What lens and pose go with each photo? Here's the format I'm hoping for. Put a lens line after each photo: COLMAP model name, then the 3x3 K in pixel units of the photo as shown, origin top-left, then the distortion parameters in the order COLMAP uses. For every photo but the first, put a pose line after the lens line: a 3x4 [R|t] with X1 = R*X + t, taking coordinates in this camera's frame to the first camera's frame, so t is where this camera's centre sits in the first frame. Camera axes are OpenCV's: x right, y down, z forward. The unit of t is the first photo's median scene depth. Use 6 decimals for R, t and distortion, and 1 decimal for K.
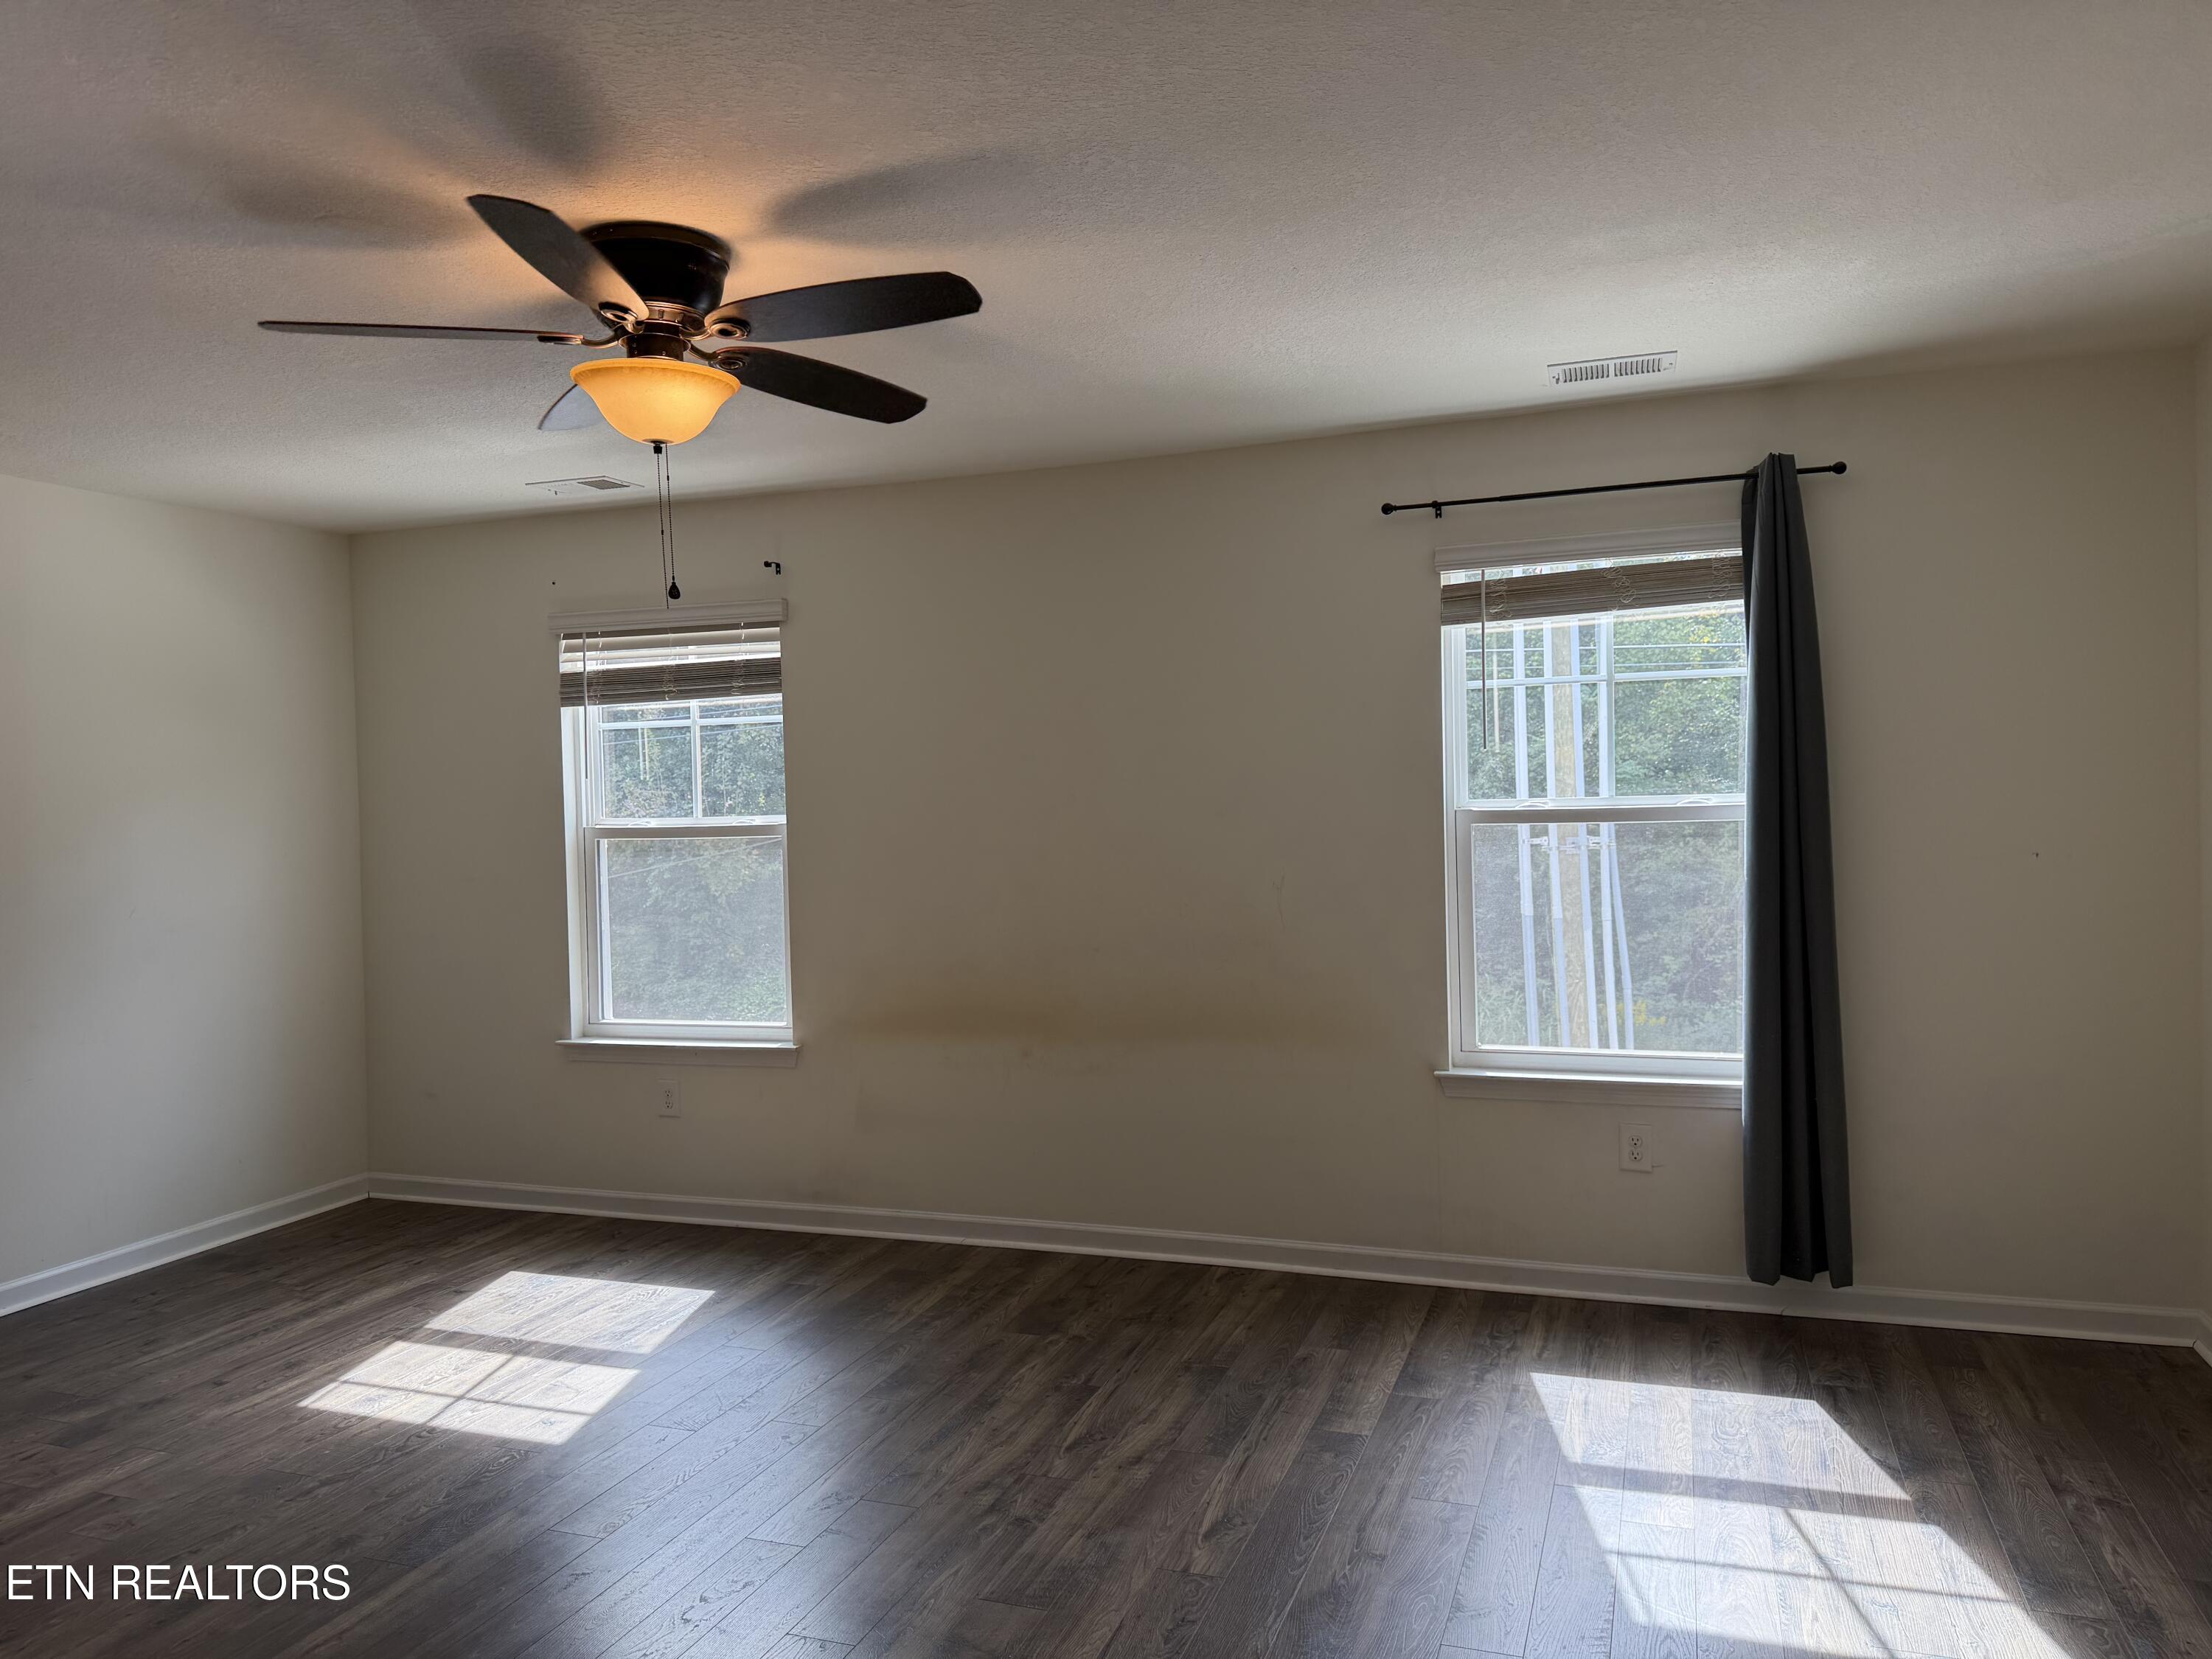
lens RADIAL K [[1535.6, 0, 1103.7], [0, 1535.6, 835.5], [0, 0, 1]] dist [0.115168, -0.192474]
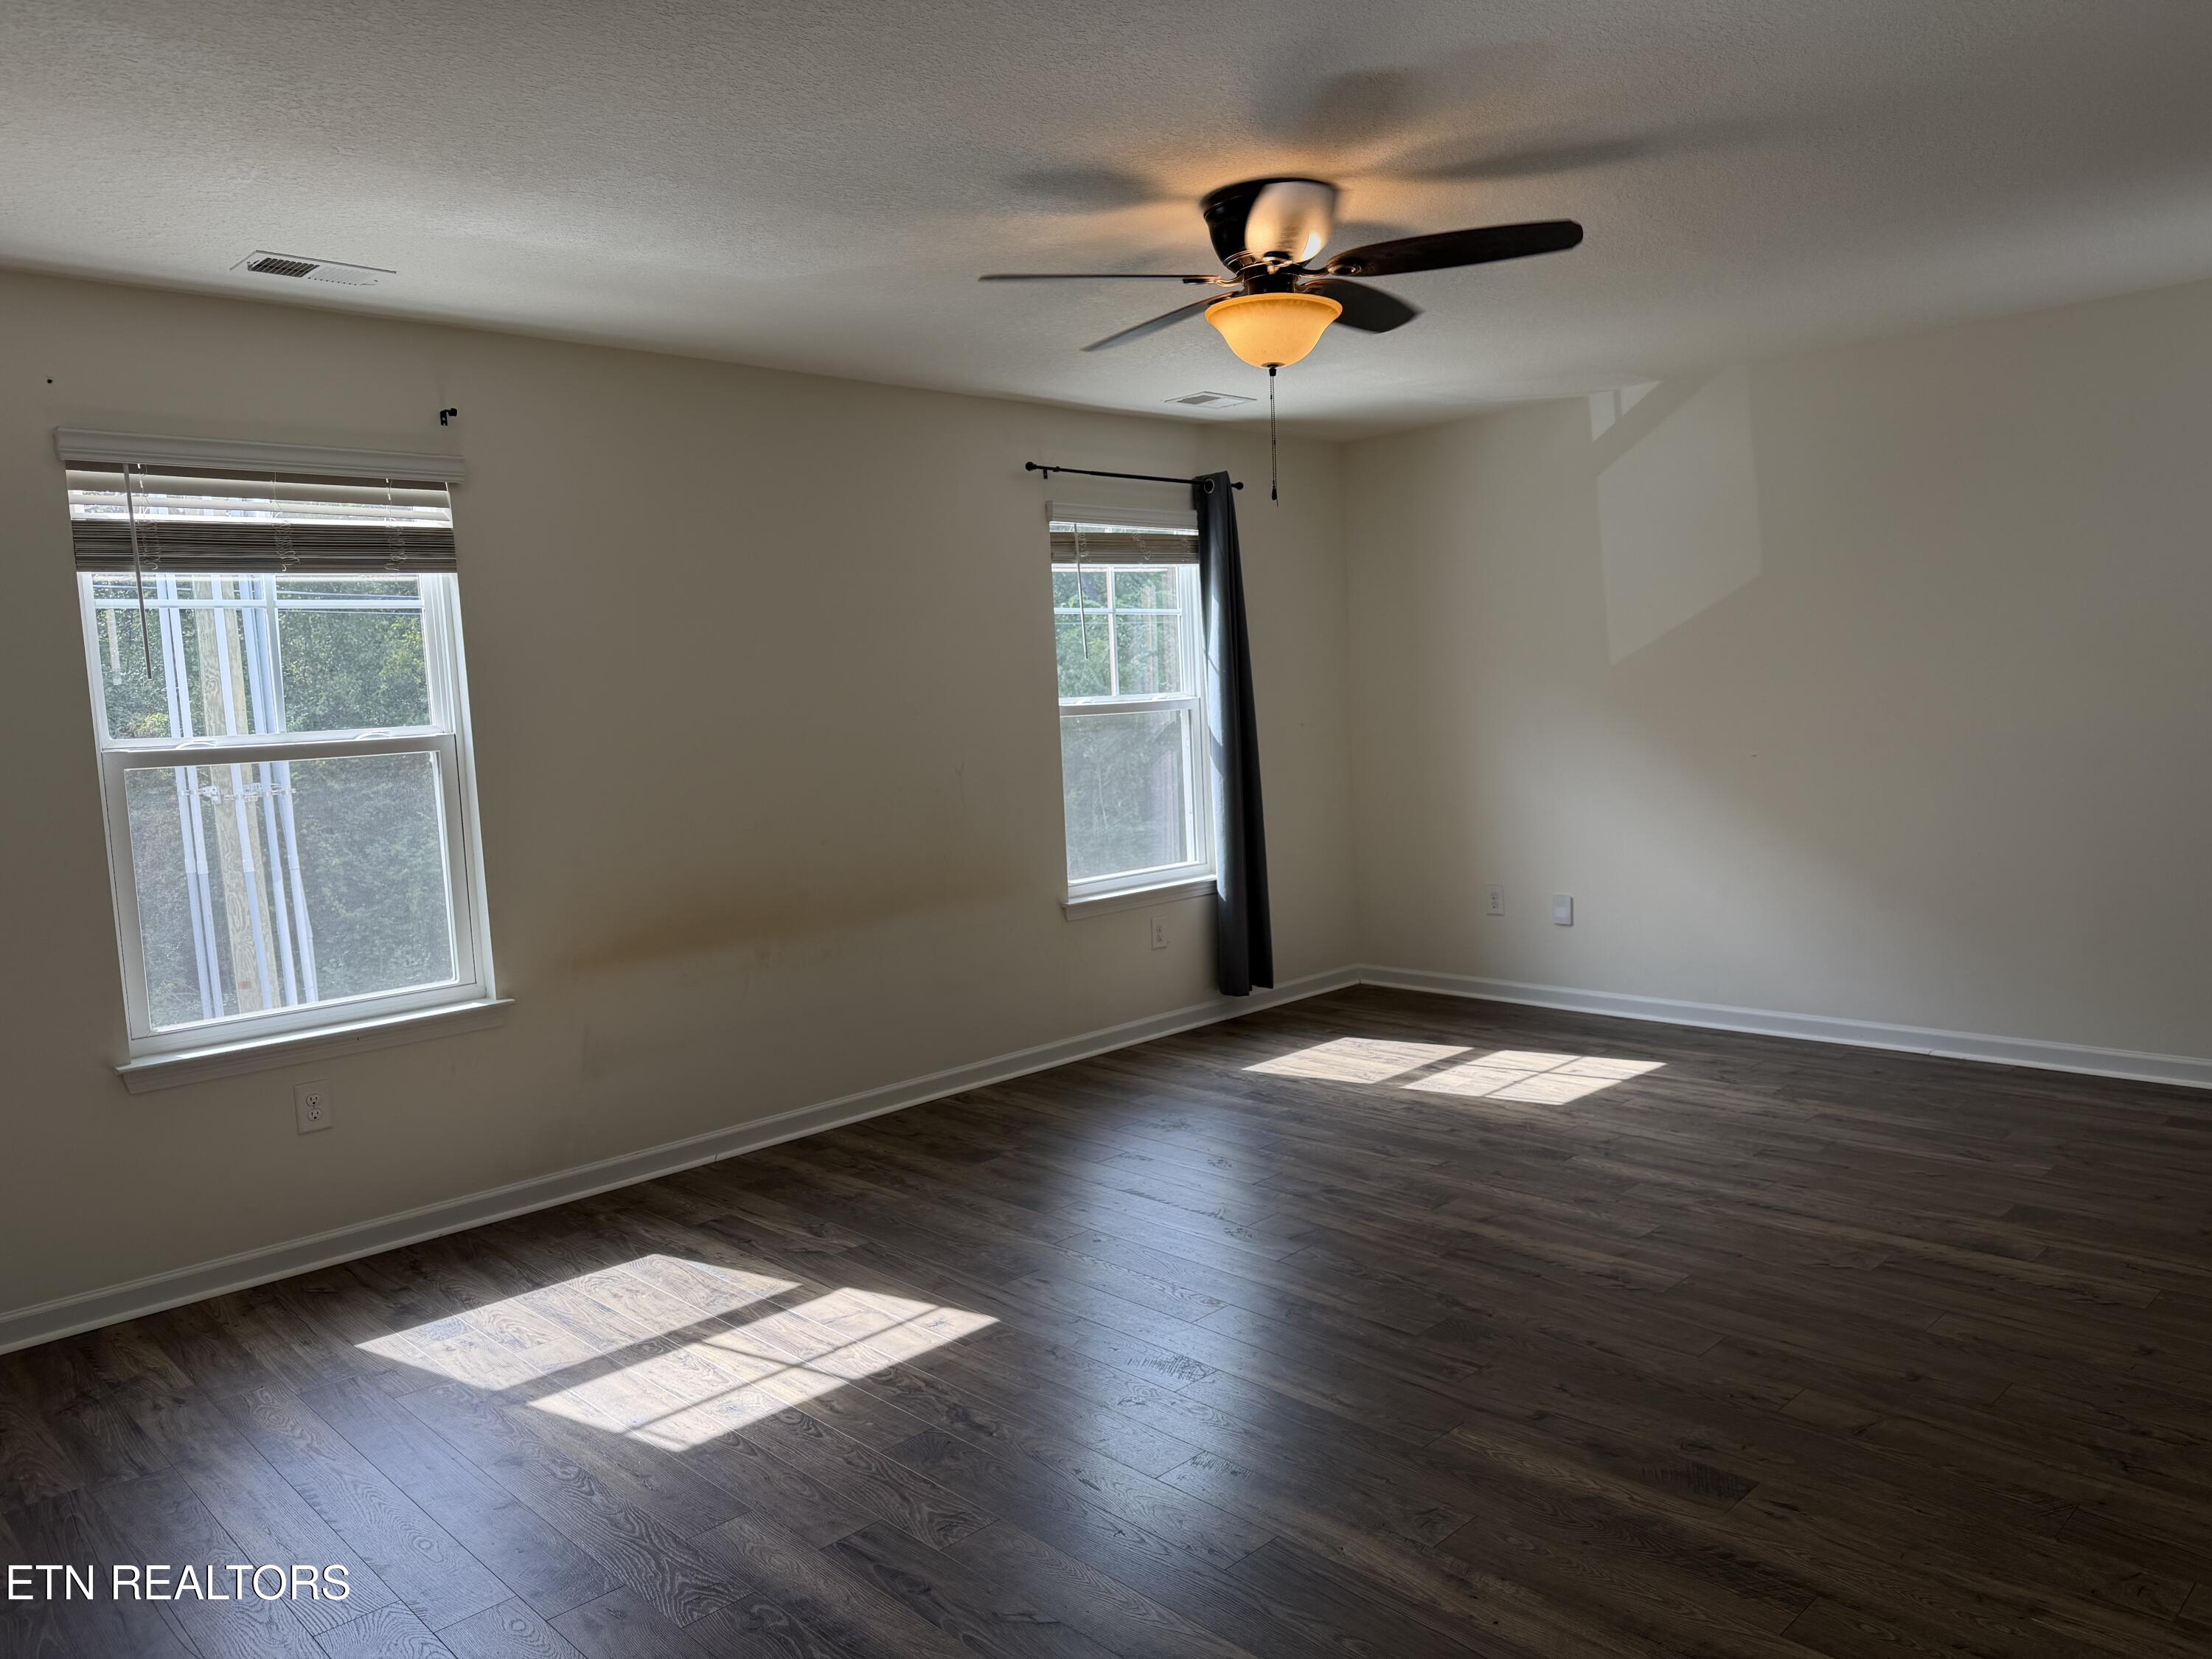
lens RADIAL K [[1535.6, 0, 1103.7], [0, 1535.6, 835.5], [0, 0, 1]] dist [0.115168, -0.192474]
pose [[0.437374, -0.077827, 0.895905, -0.948361], [0.058223, 0.996609, 0.058151, 0.020855], [-0.897393, 0.026728, 0.440422, 0.393479]]
